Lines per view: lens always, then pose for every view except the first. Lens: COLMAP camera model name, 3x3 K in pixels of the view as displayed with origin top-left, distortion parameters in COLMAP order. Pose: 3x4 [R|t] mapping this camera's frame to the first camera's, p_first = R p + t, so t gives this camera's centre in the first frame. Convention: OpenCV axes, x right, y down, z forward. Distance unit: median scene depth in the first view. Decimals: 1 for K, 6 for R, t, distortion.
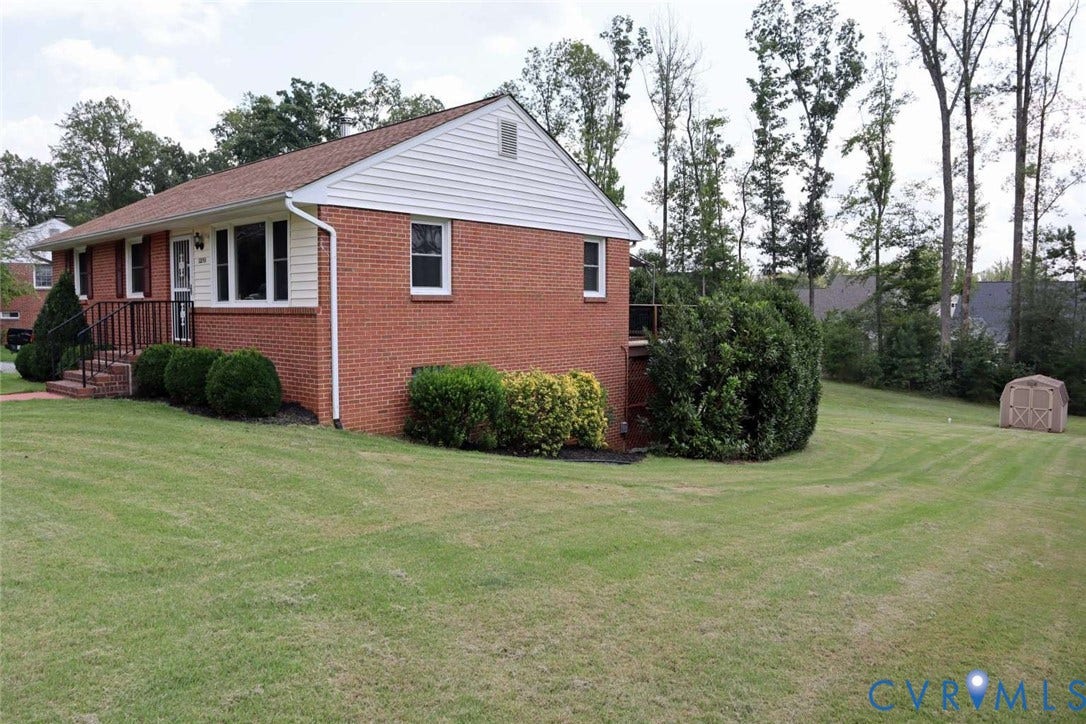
lens RADIAL K [[724.8, 0, 543.0], [0, 724.8, 362.0], [0, 0, 1]] dist [-0.143402, 0.075510]
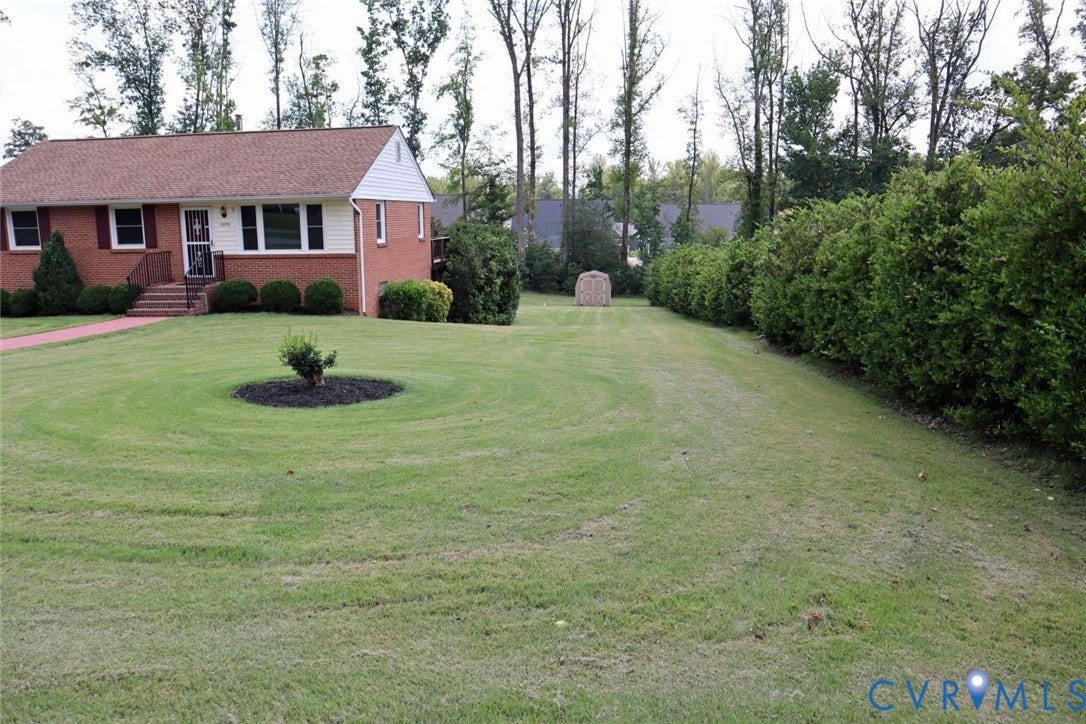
lens RADIAL K [[724.8, 0, 543.0], [0, 724.8, 362.0], [0, 0, 1]] dist [-0.143402, 0.075510]
pose [[0.814232, -0.119851, 0.568033, -0.175598], [0.048894, 0.989139, 0.138614, -0.004956], [-0.578477, -0.085090, 0.811249, -0.147263]]
